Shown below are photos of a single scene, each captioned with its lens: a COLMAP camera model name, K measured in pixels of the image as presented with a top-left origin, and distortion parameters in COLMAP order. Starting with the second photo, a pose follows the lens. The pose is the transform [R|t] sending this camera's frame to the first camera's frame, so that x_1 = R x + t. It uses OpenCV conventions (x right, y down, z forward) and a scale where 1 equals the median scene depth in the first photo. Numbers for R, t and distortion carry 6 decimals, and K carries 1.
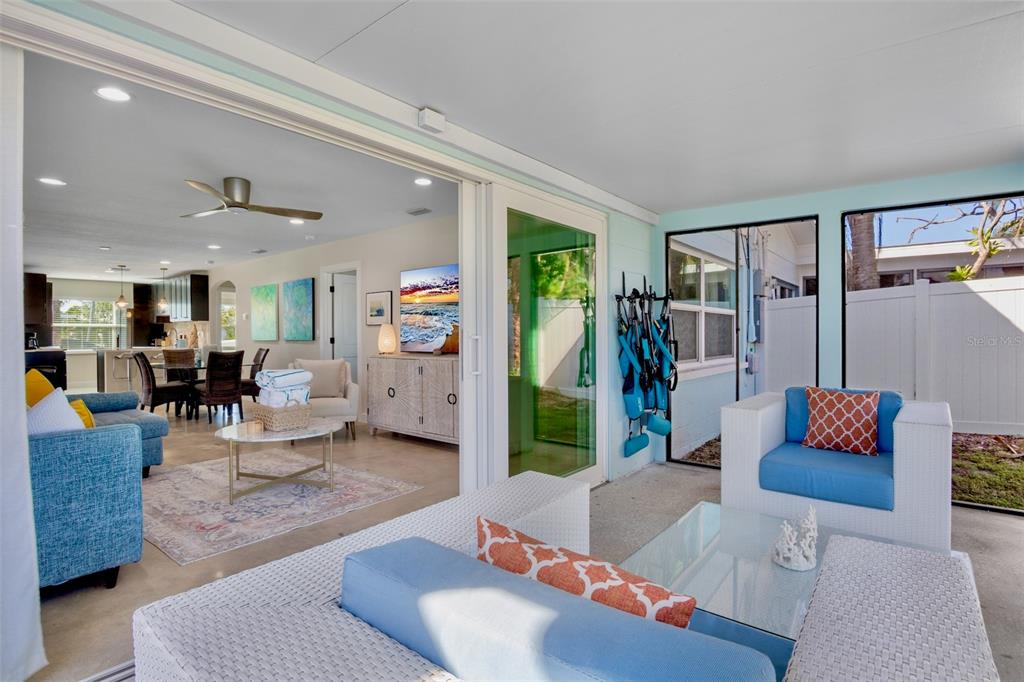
lens RADIAL K [[502.1, 0, 512.1], [0, 502.1, 340.0], [0, 0, 1]] dist [-0.028144, 0.000136]
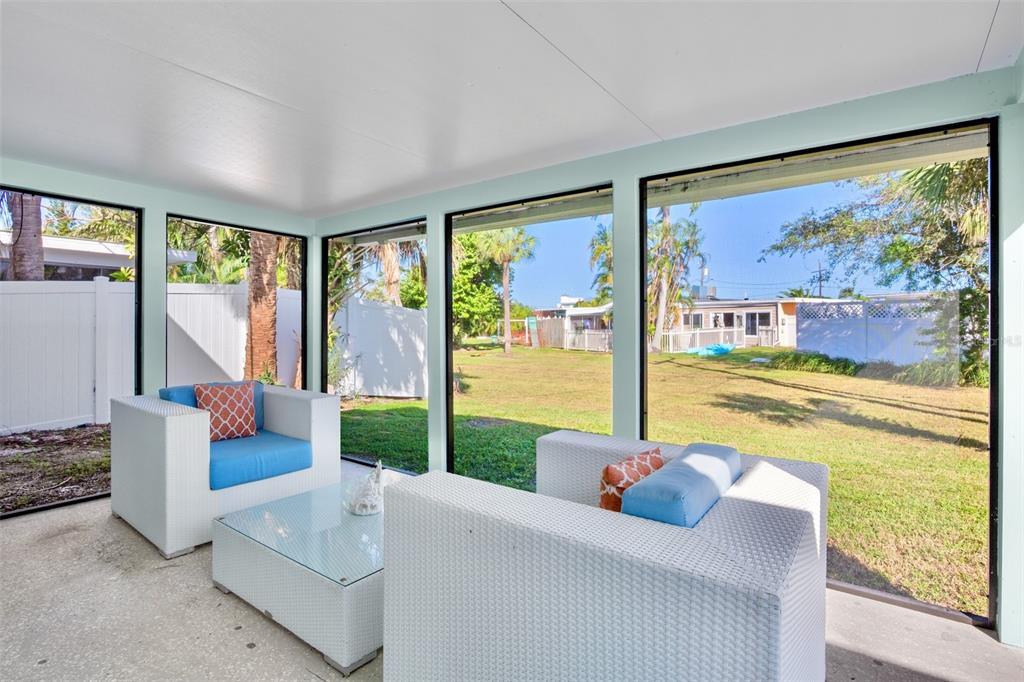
lens RADIAL K [[502.1, 0, 512.1], [0, 502.1, 332.7], [0, 0, 1]] dist [-0.028144, 0.000136]
pose [[-0.026670, -0.011903, 0.999573, -0.358965], [0.012522, 0.999847, 0.012241, -0.014213], [-0.999566, 0.012844, -0.026517, 0.309266]]
